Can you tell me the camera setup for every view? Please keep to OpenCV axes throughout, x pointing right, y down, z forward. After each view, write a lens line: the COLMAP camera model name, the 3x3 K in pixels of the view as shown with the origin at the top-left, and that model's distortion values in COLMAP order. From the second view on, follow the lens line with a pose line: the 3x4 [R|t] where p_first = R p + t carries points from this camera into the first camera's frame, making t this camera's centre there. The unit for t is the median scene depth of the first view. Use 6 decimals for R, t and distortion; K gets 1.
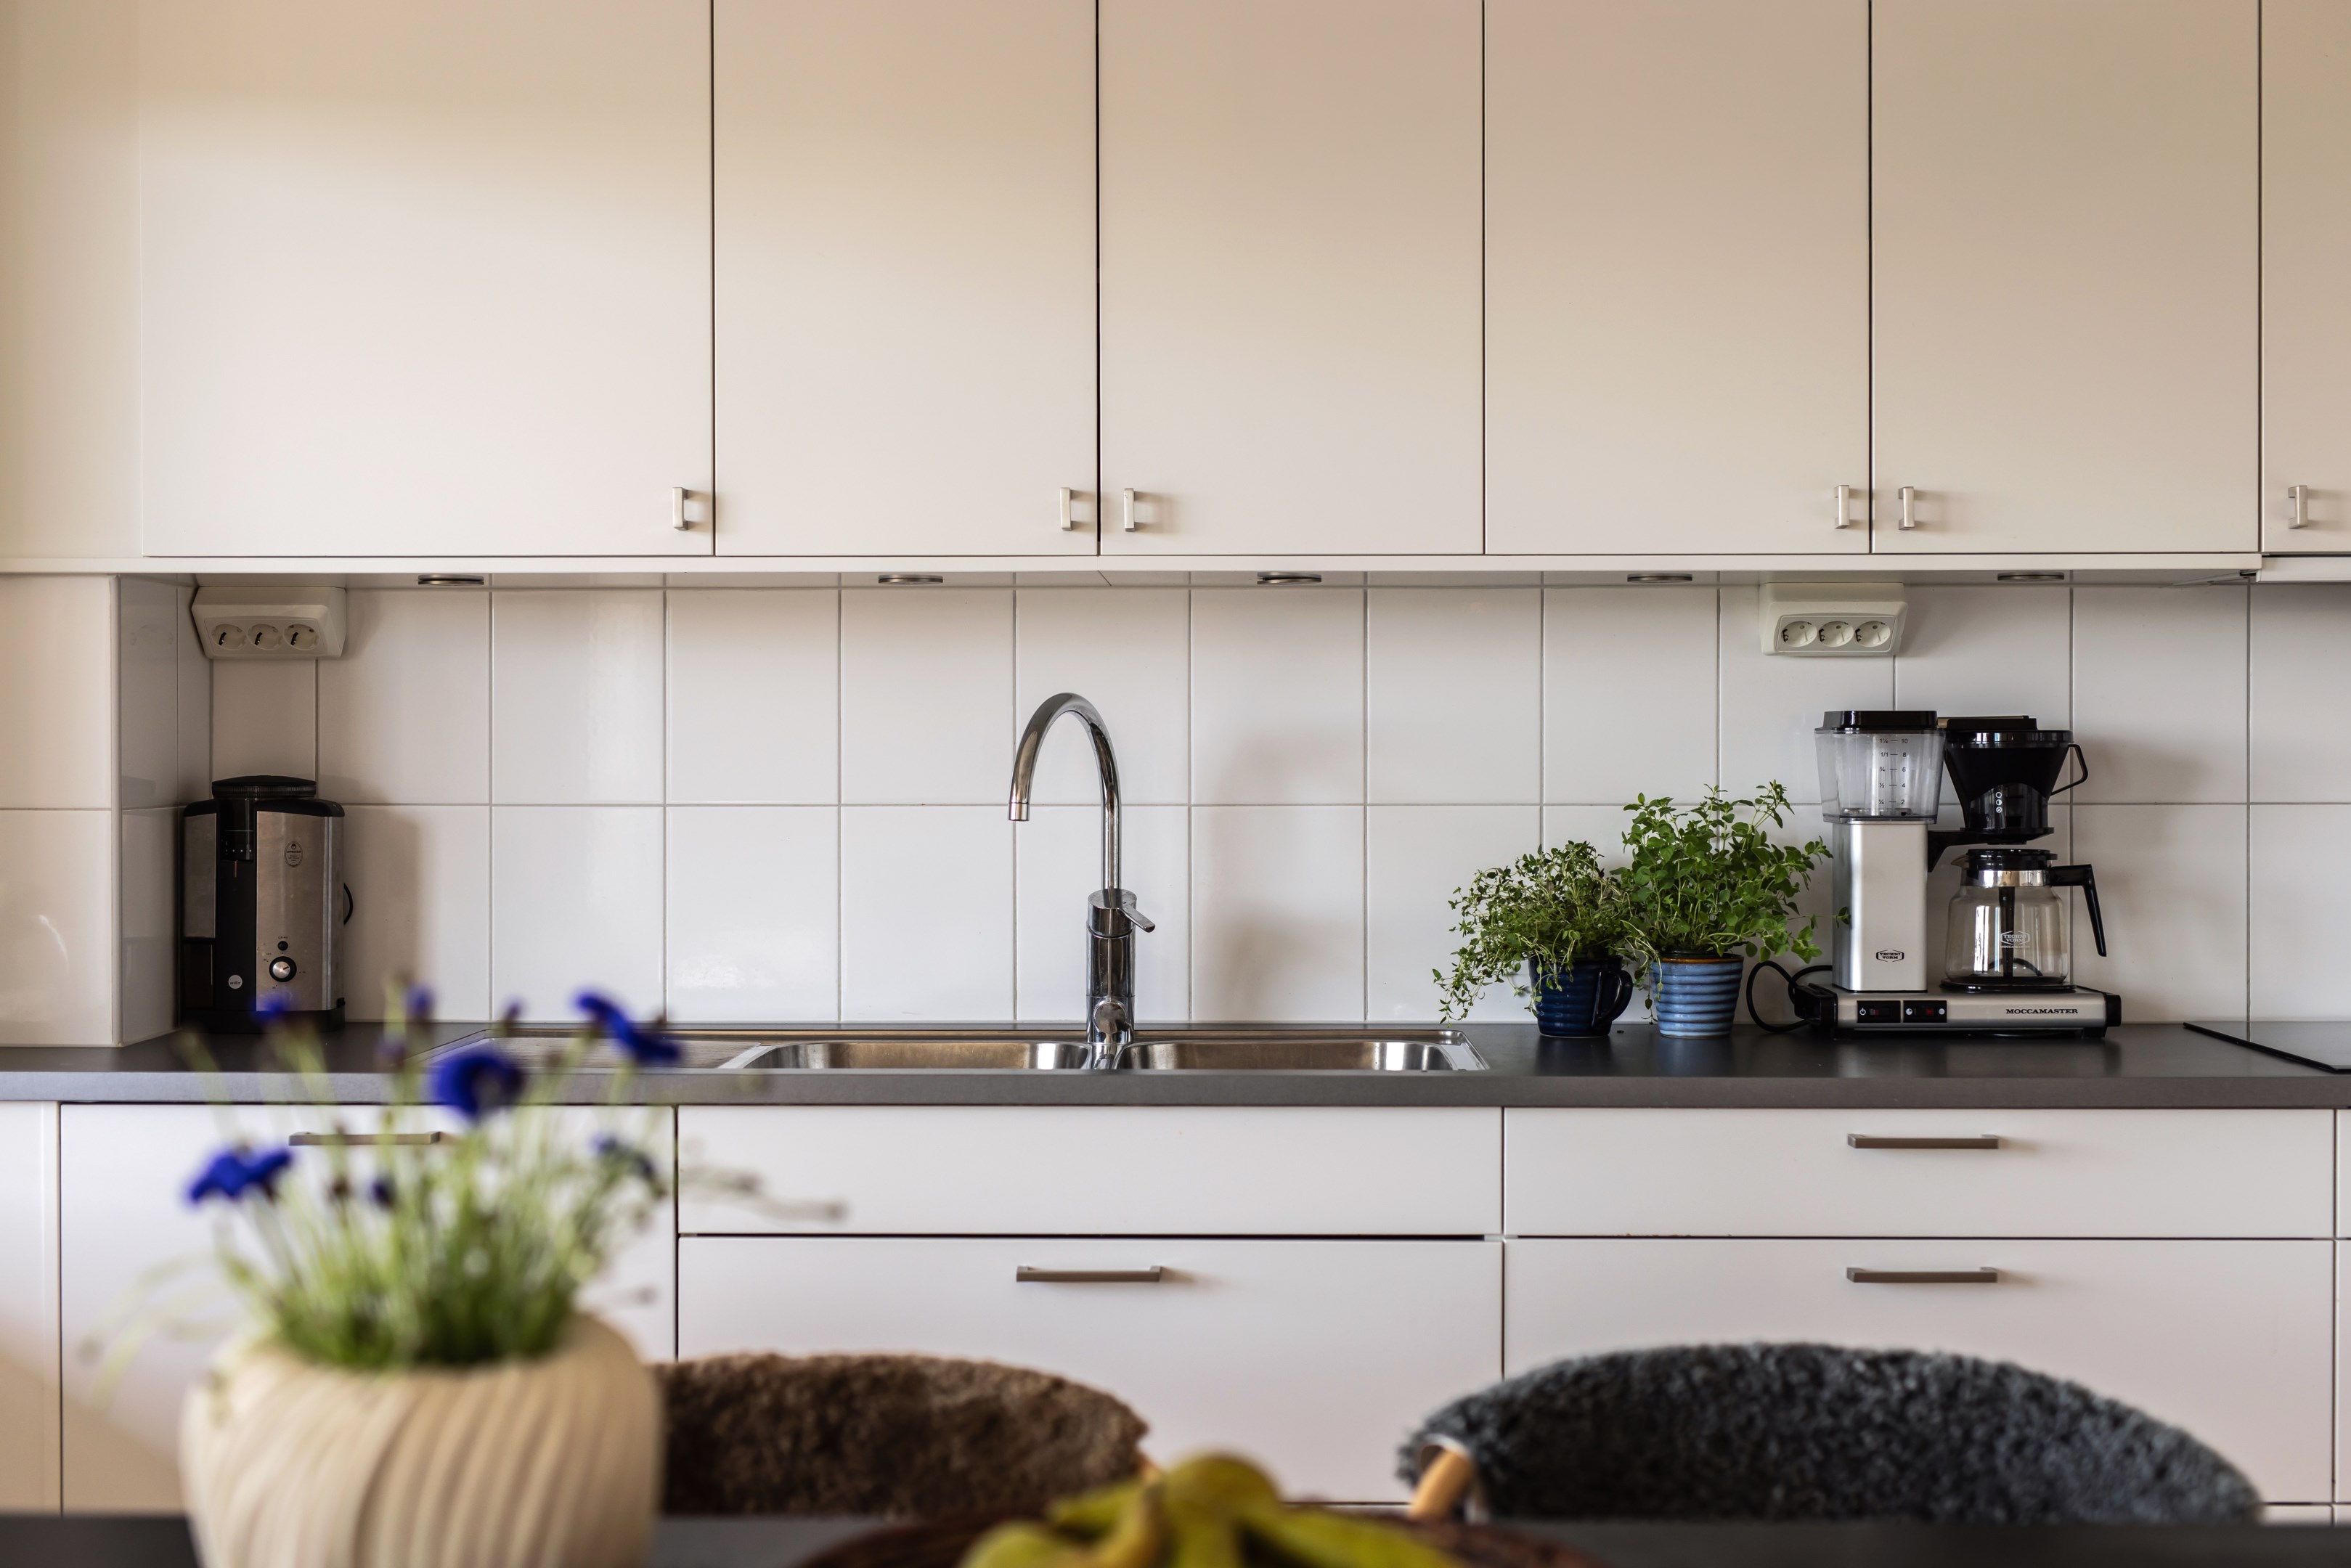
lens RADIAL K [[3271.8, 0, 1175.5], [0, 3271.8, 784.0], [0, 0, 1]] dist [0.022088, 0.026282]
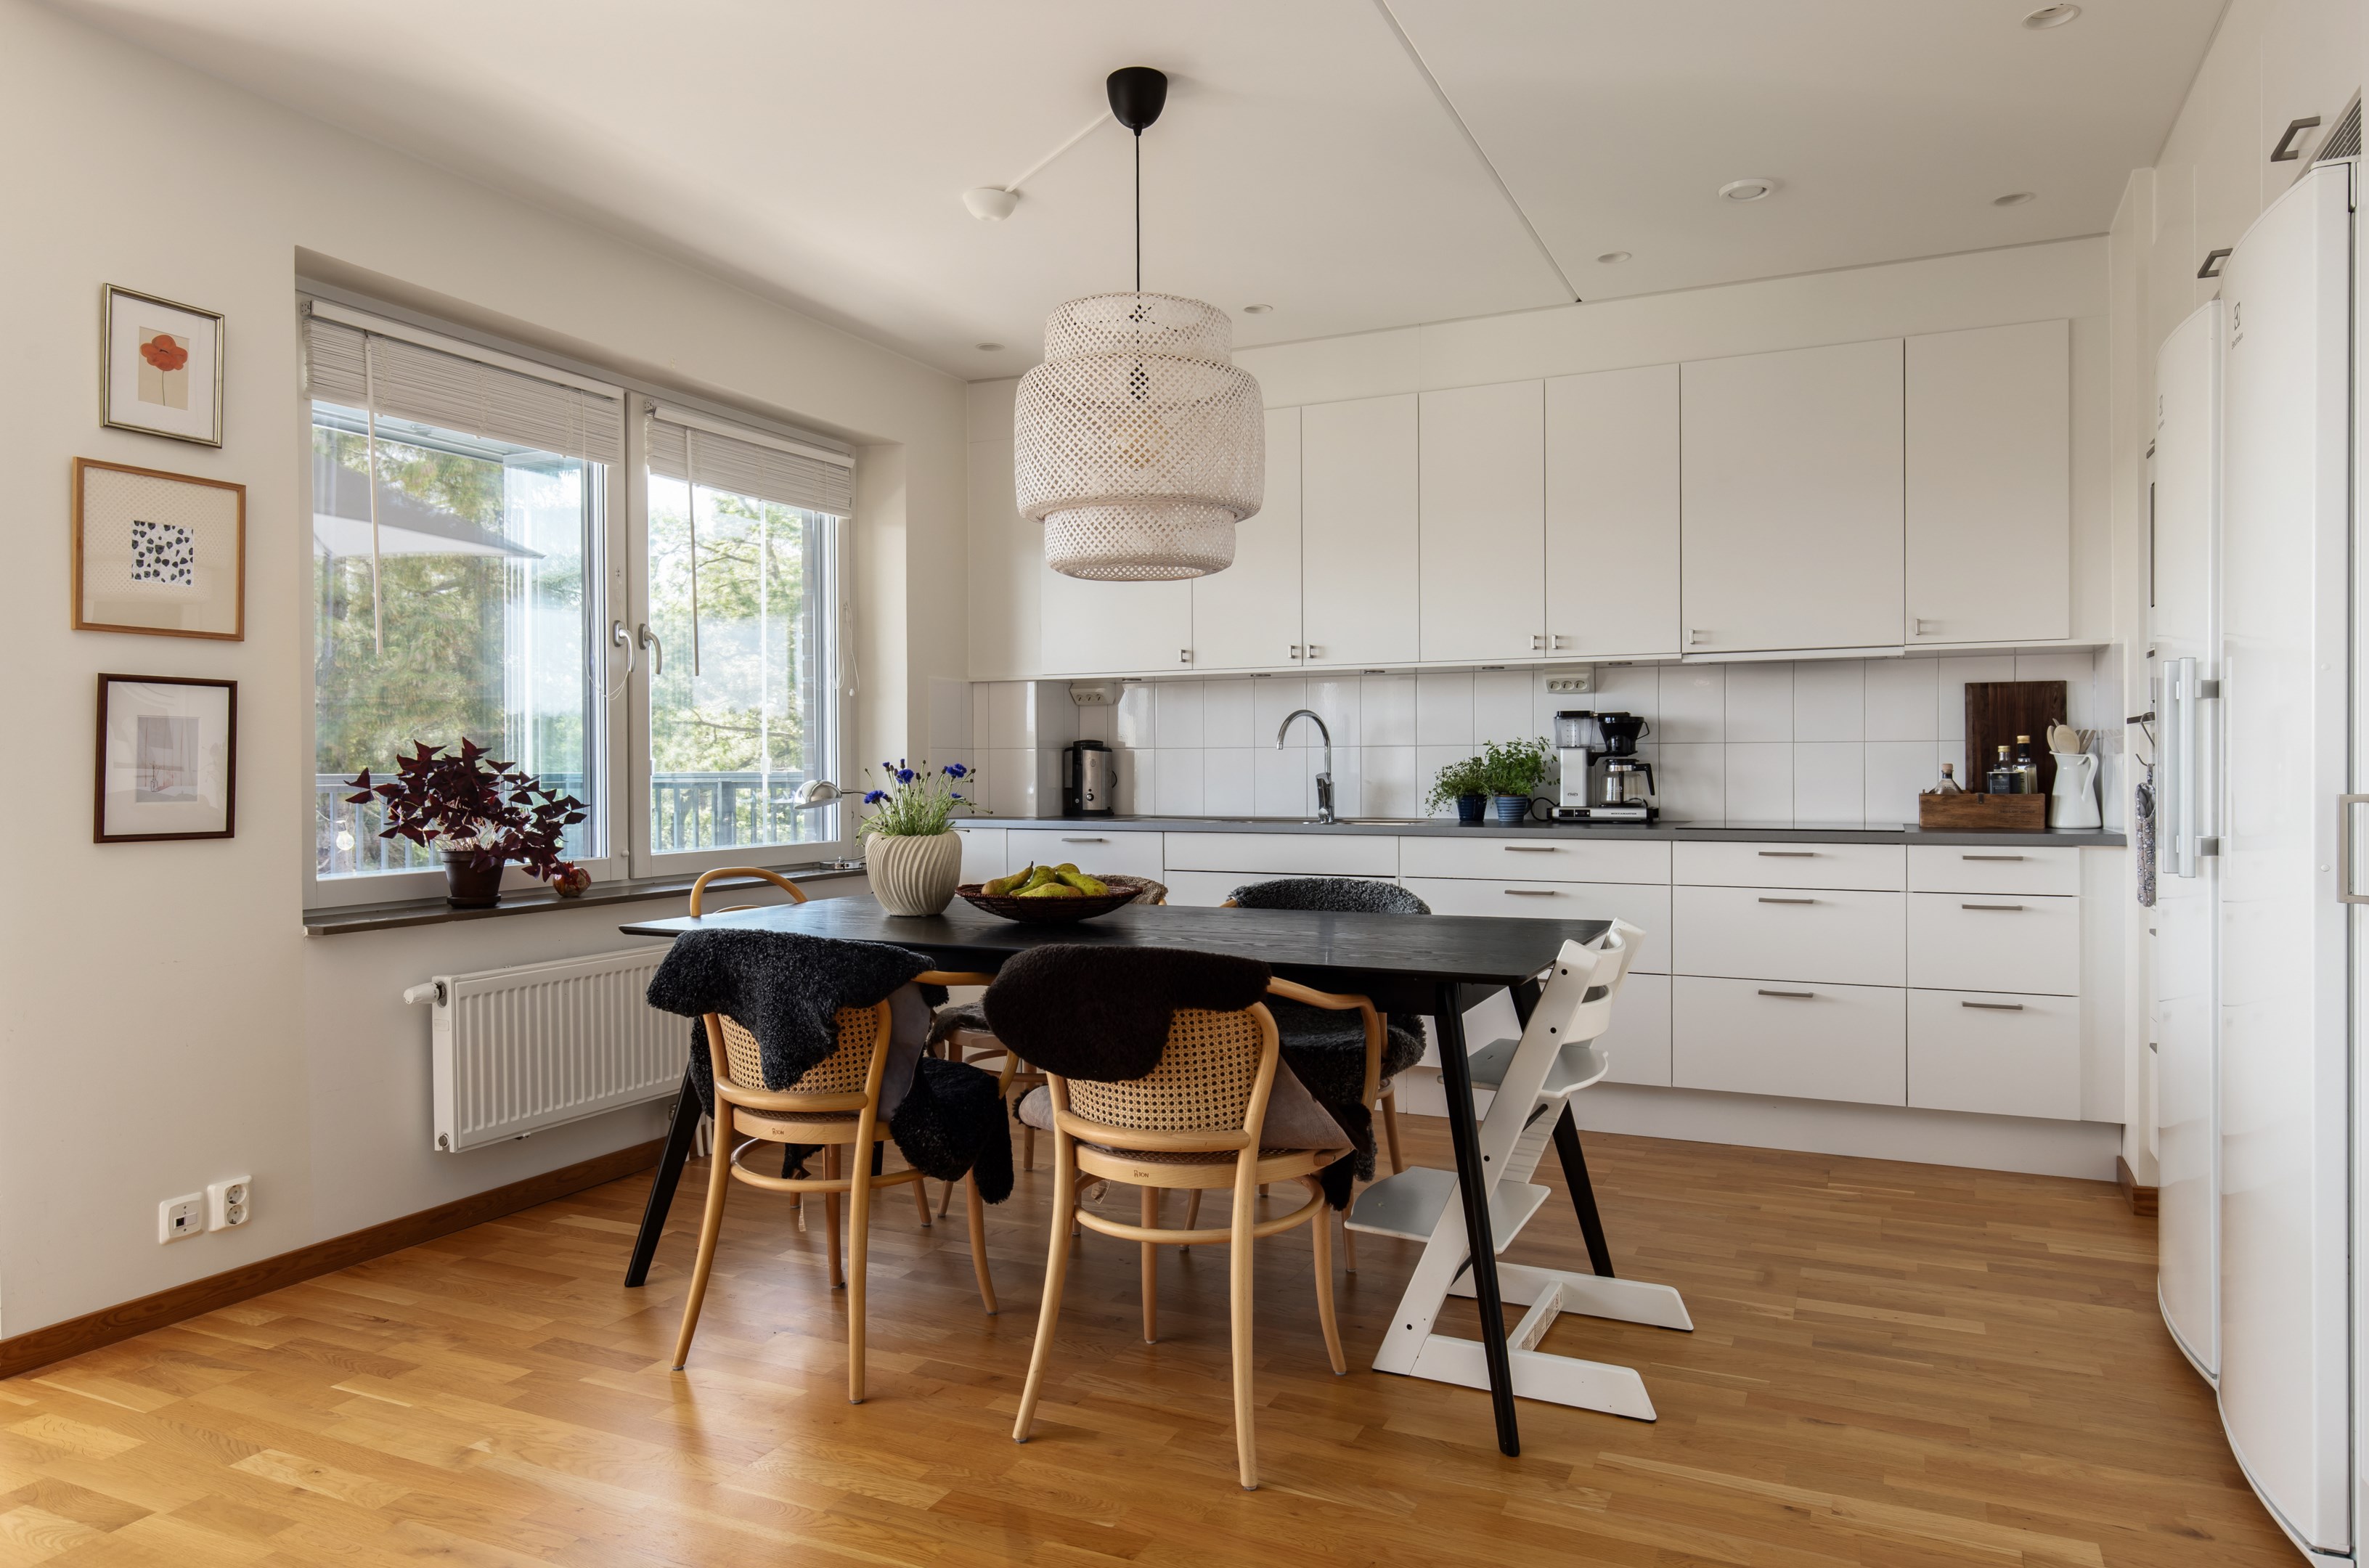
lens RADIAL K [[1500.5, 0, 1181.3], [0, 1500.5, 773.0], [0, 0, 1]] dist [0.003894, -0.000303]
pose [[0.913026, -0.001324, -0.407900, 0.441239], [-0.001210, 0.999982, -0.005954, 0.041225], [0.407900, 0.005930, 0.913007, -0.364224]]
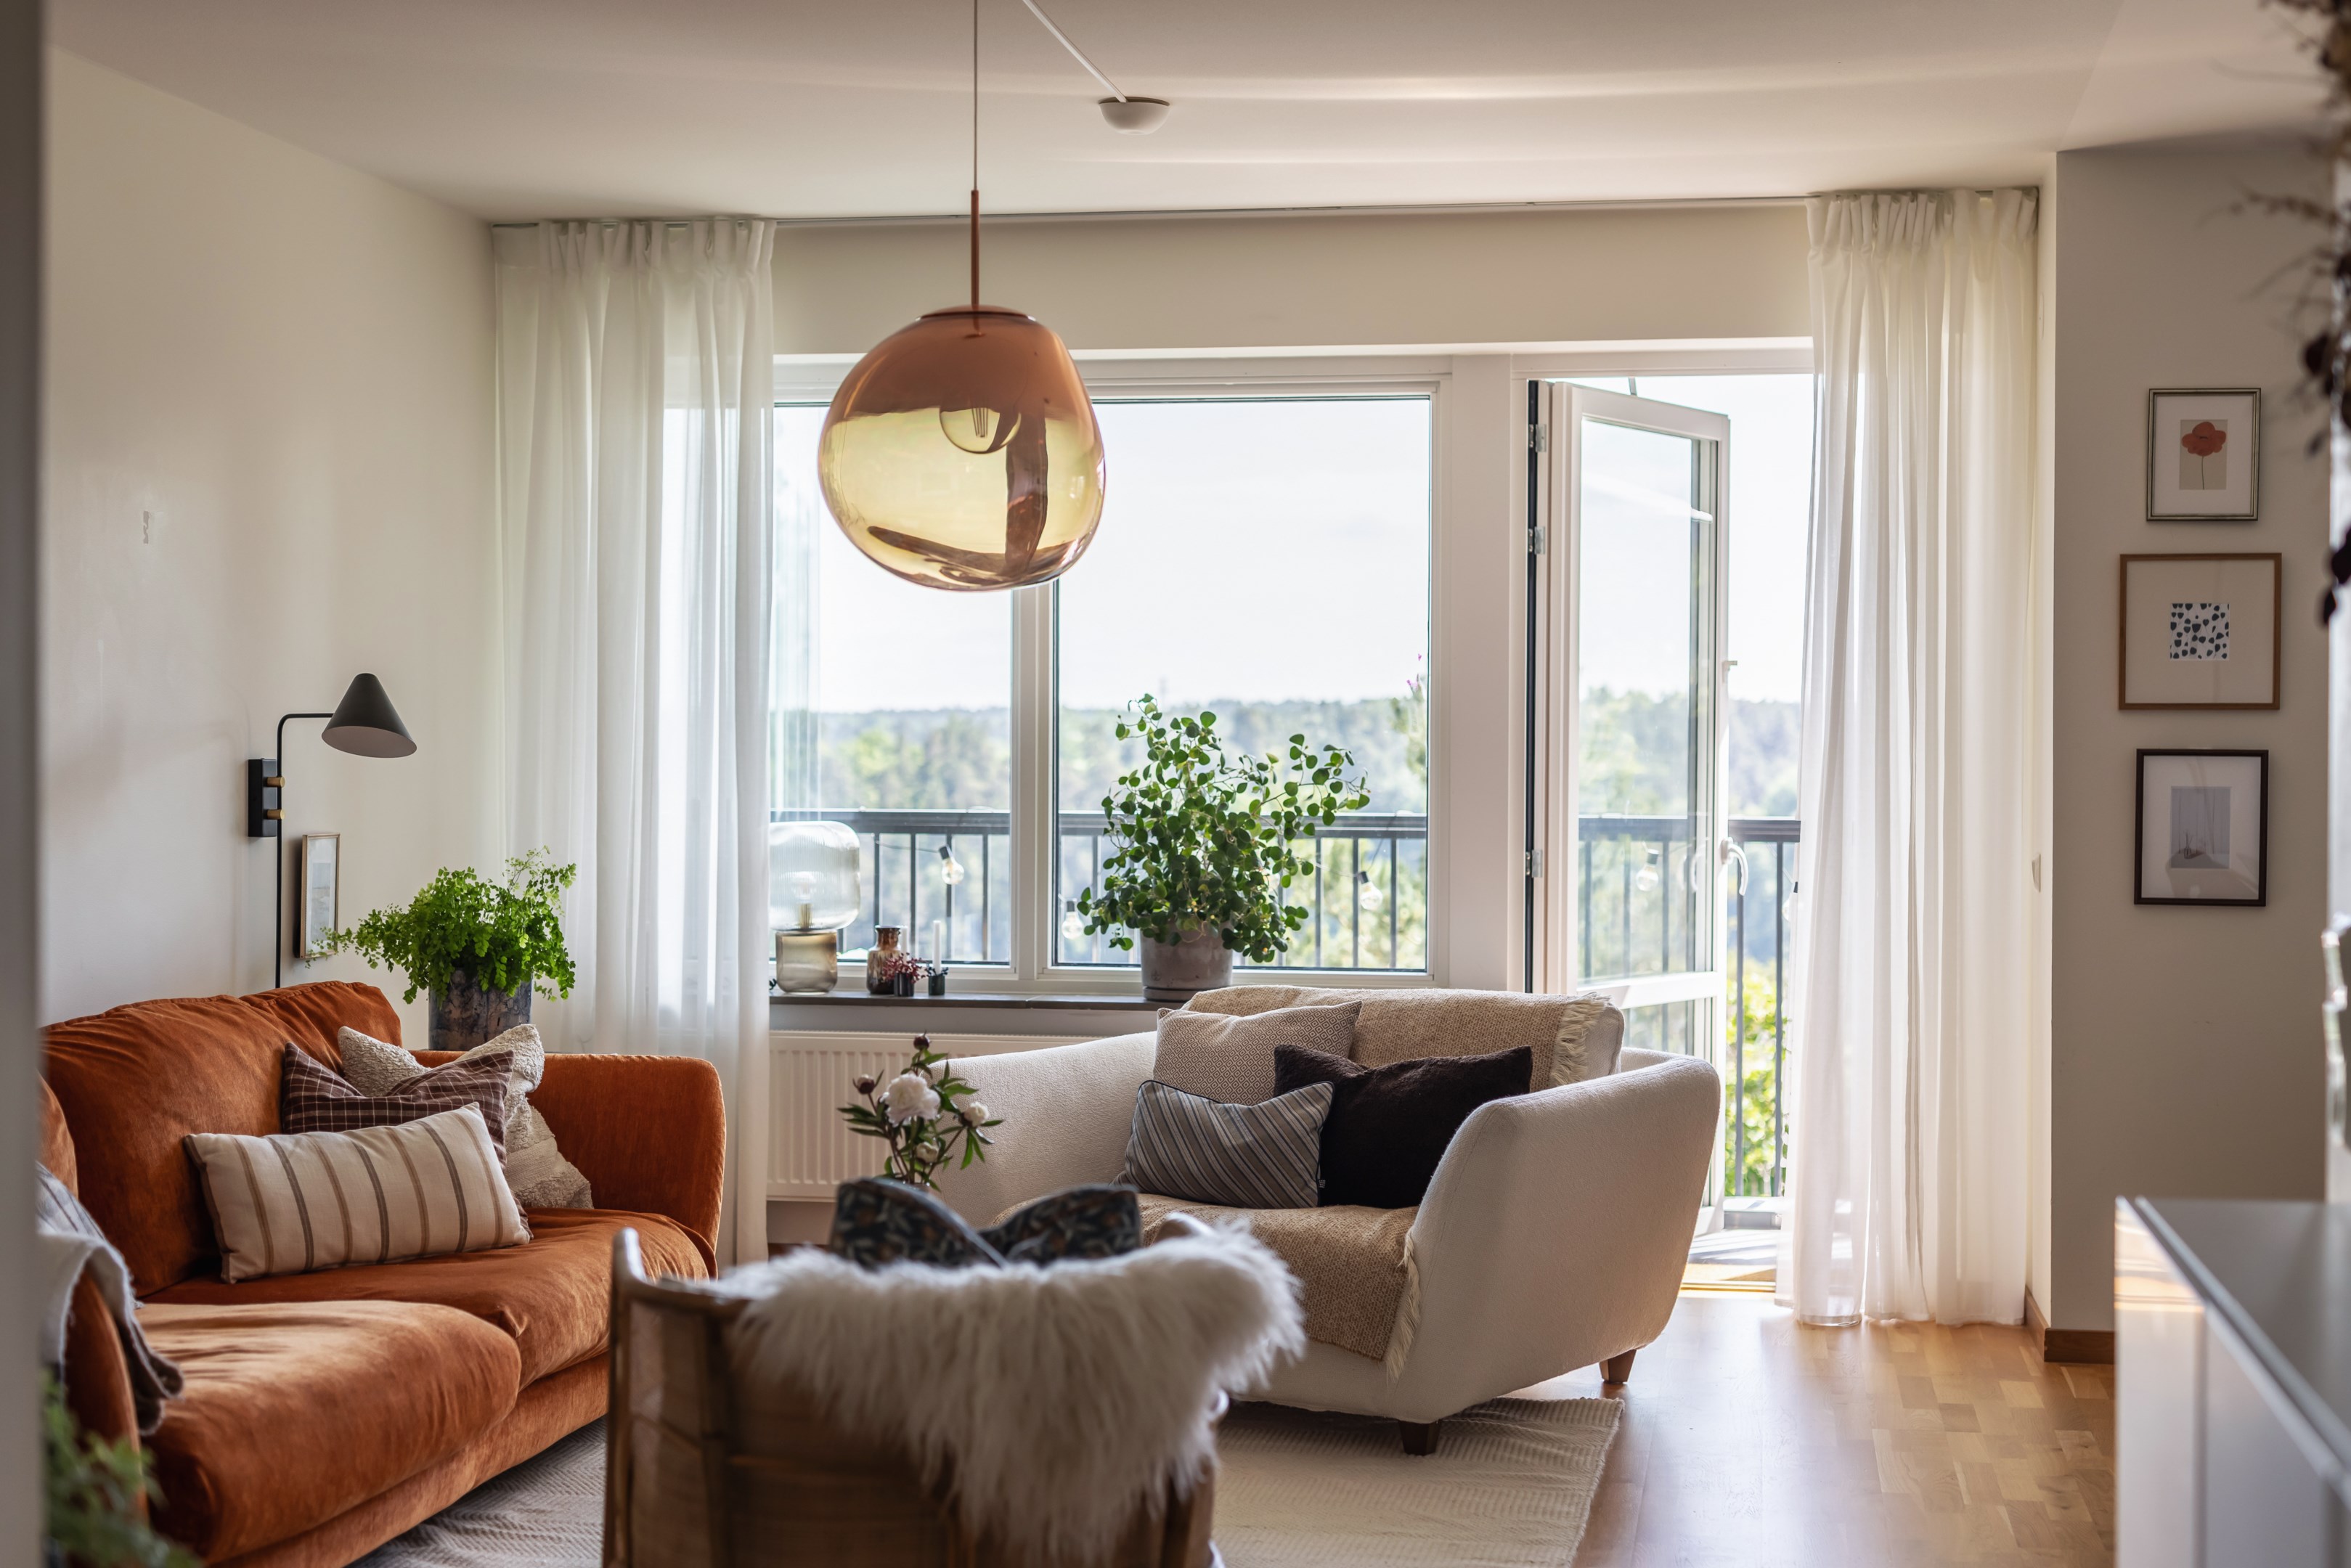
lens RADIAL K [[3322.3, 0, 1175.5], [0, 3322.3, 784.0], [0, 0, 1]] dist [-0.024195, -0.041231]
pose [[-0.156098, 0.012517, -0.987662, 1.559660], [-0.016590, 0.999745, 0.015292, -0.014681], [0.987602, 0.018773, -0.155851, -0.124203]]
